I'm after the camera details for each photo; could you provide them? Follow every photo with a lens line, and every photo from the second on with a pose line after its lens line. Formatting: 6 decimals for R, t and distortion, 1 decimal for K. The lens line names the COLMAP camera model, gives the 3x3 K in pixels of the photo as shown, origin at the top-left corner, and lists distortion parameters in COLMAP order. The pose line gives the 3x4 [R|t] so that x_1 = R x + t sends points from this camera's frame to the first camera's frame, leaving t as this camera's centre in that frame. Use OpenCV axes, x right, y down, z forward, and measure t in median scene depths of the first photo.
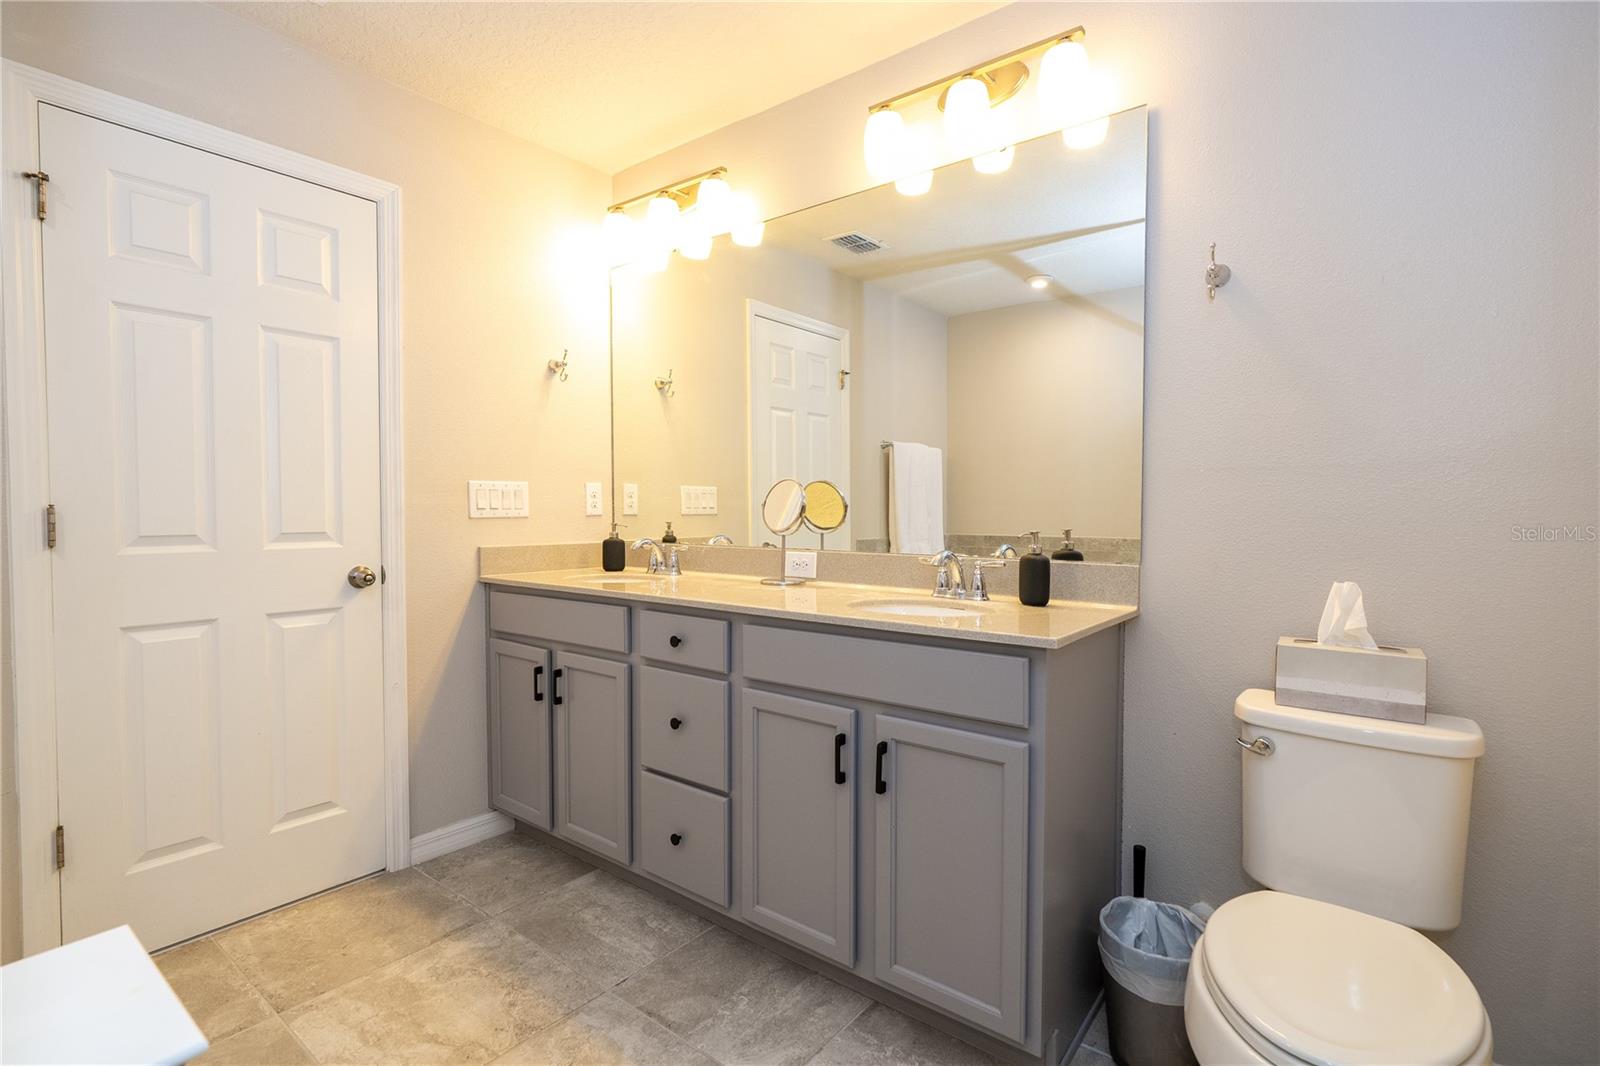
lens RADIAL K [[750.3, 0, 803.2], [0, 750.3, 527.3], [0, 0, 1]] dist [0.022846, 0.000474]
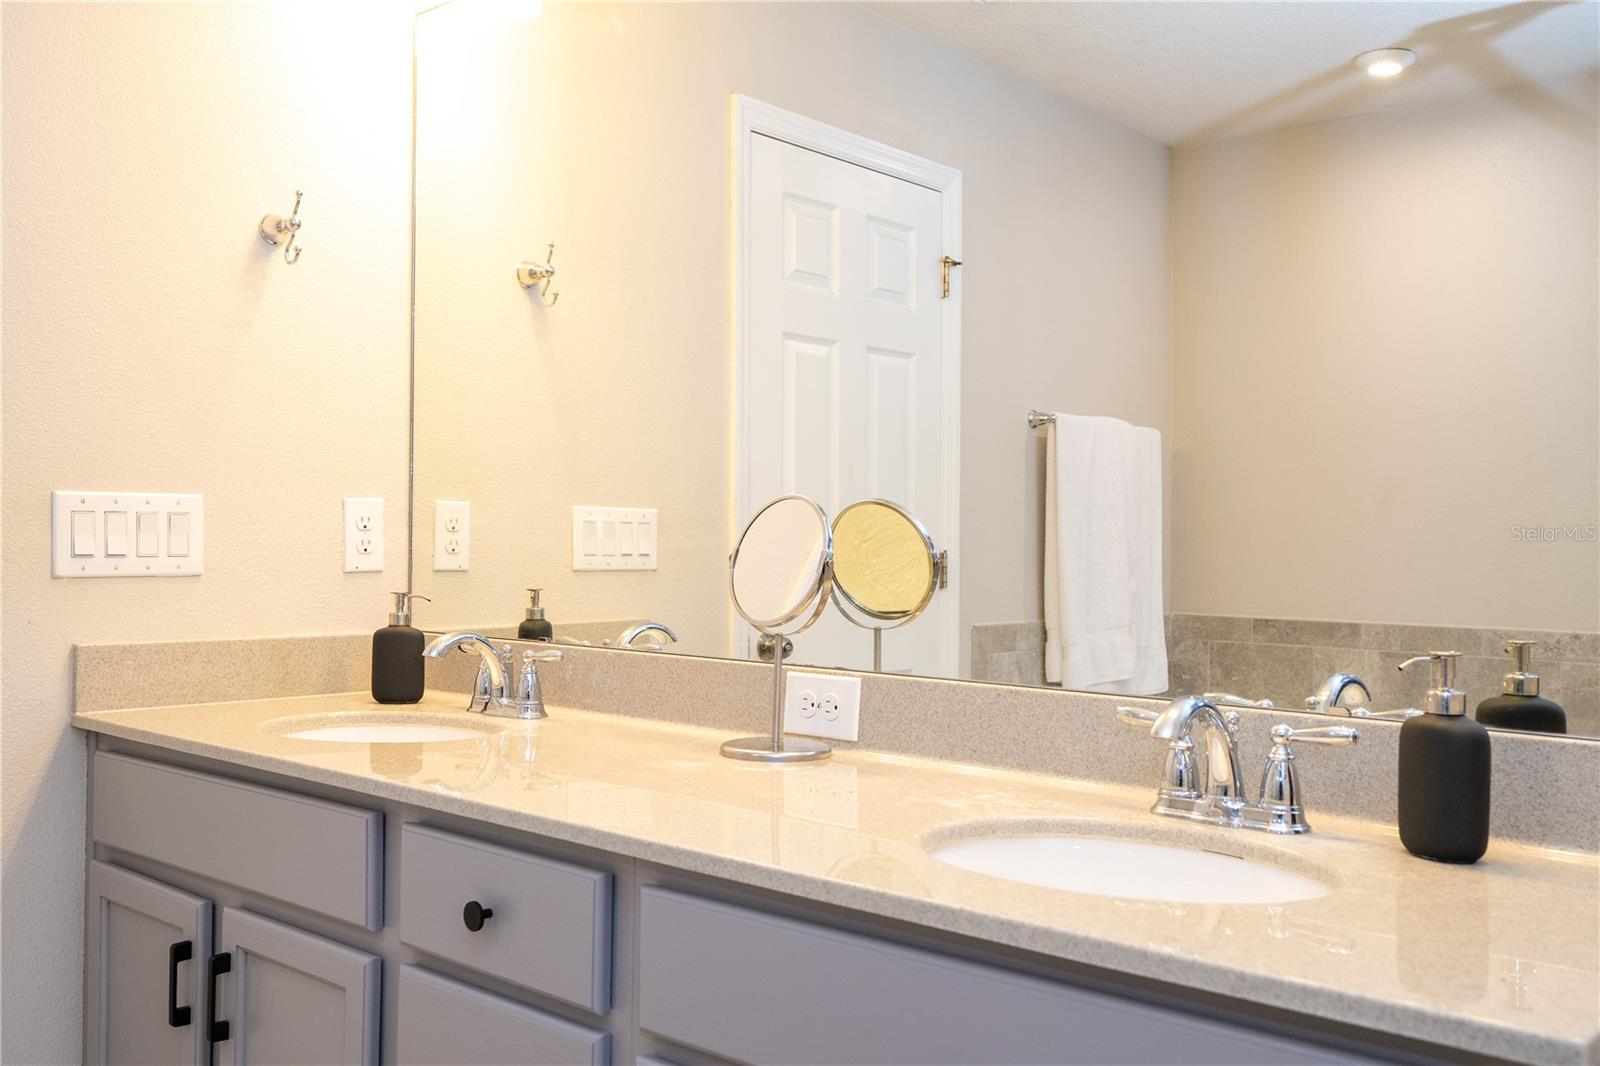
lens RADIAL K [[1452.3, 0, 800.0], [0, 1452.3, 533.0], [0, 0, 1]] dist [0.006913, 0.003085]
pose [[0.998379, 0.013505, -0.055297, 0.025235], [-0.015343, 0.999339, -0.032950, -0.016471], [0.054815, 0.033745, 0.997926, 0.196148]]
